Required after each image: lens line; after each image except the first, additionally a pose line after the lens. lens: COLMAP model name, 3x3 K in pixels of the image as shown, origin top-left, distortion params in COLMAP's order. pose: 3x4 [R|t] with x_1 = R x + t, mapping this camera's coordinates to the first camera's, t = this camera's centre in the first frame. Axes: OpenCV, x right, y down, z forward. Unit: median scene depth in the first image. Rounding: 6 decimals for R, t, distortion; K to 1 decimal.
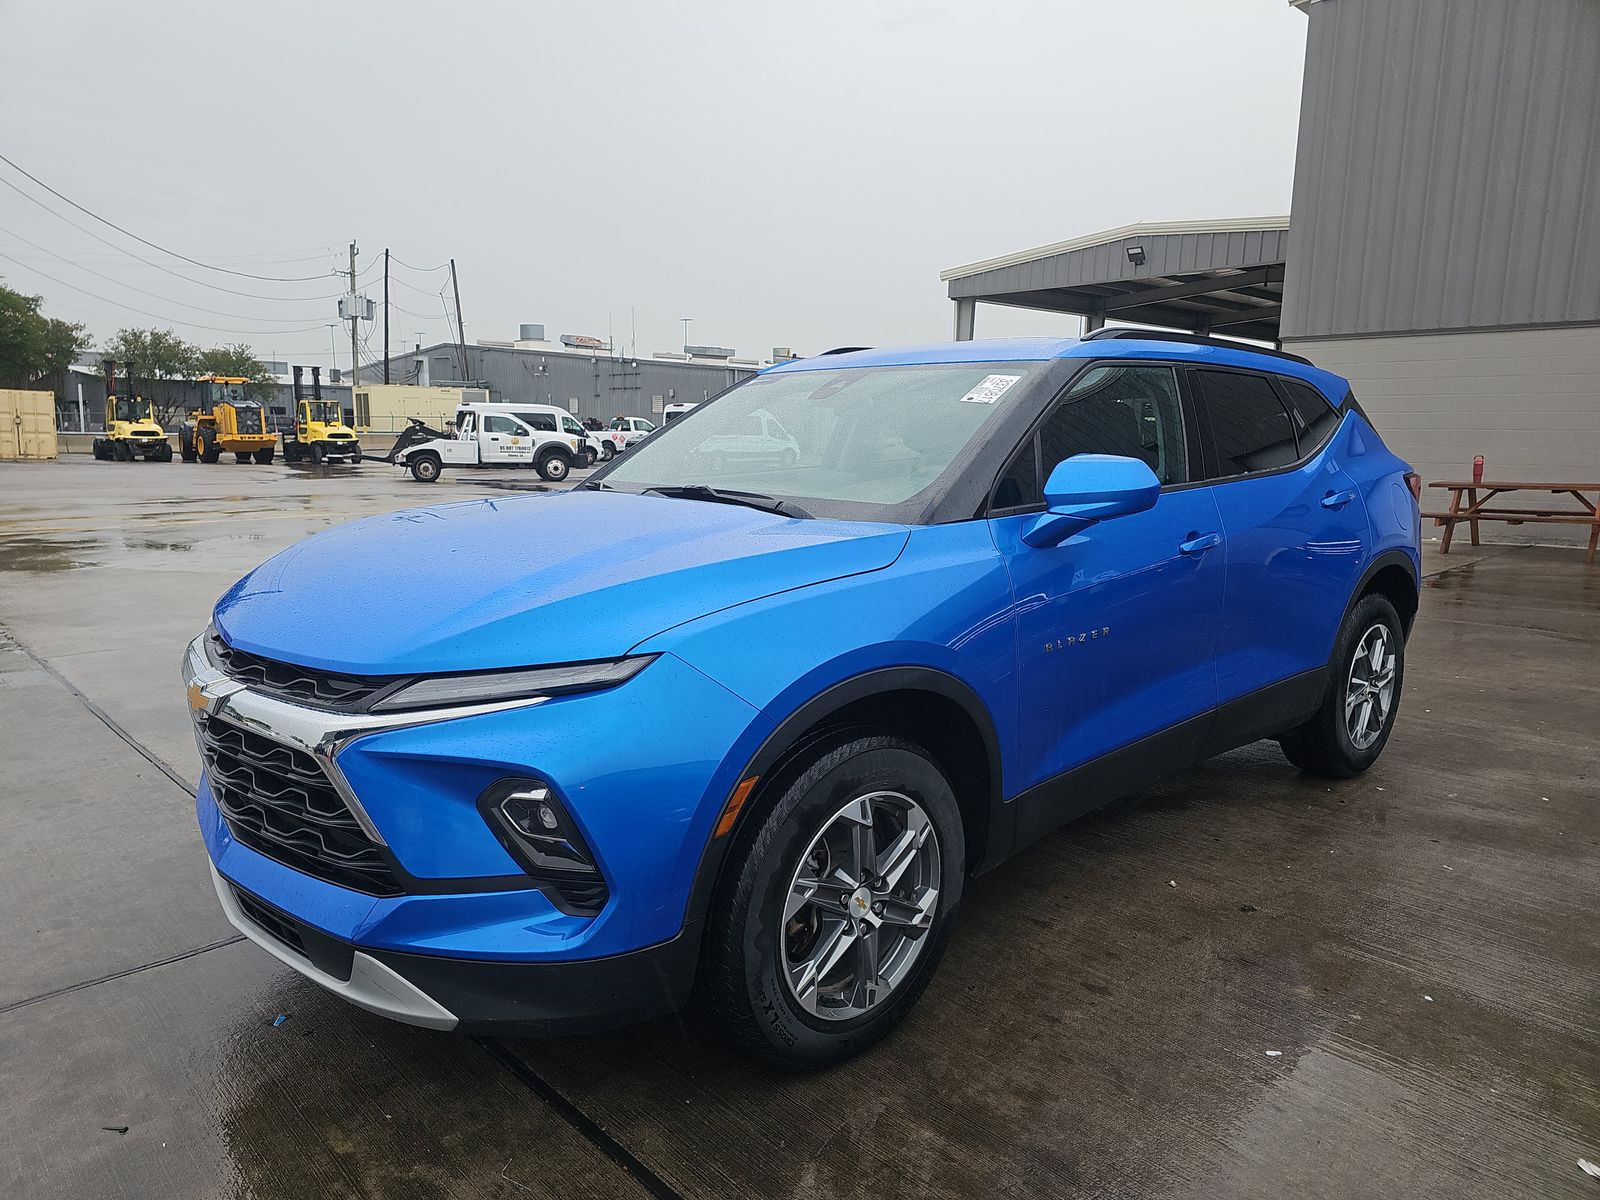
lens RADIAL K [[1068.0, 0, 790.9], [0, 1068.0, 590.8], [0, 0, 1]] dist [0.034526, -0.015394]
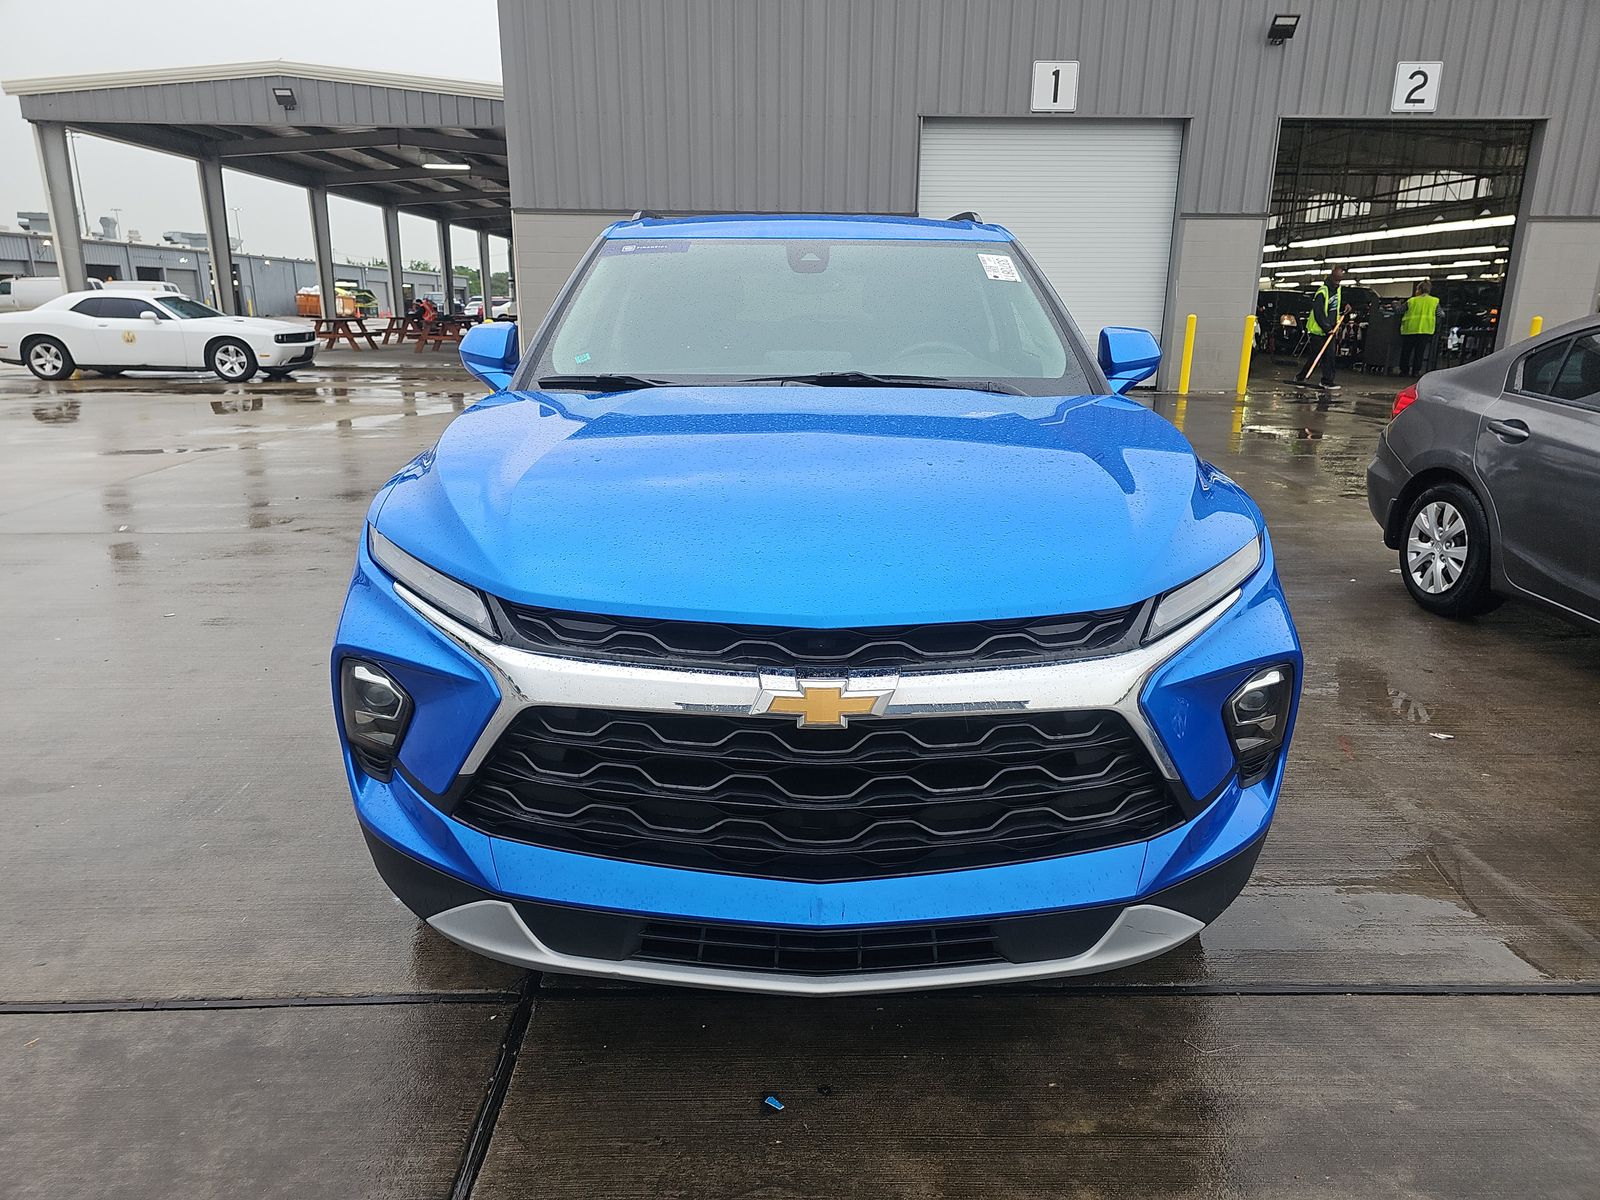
lens RADIAL K [[1068.0, 0, 794.4], [0, 1068.0, 591.5], [0, 0, 1]] dist [0.034526, -0.015394]
pose [[0.659878, -0.197371, 0.724987, -0.134162], [0.110466, 0.979882, 0.166219, -0.011884], [-0.743208, -0.029598, 0.668405, 0.069475]]
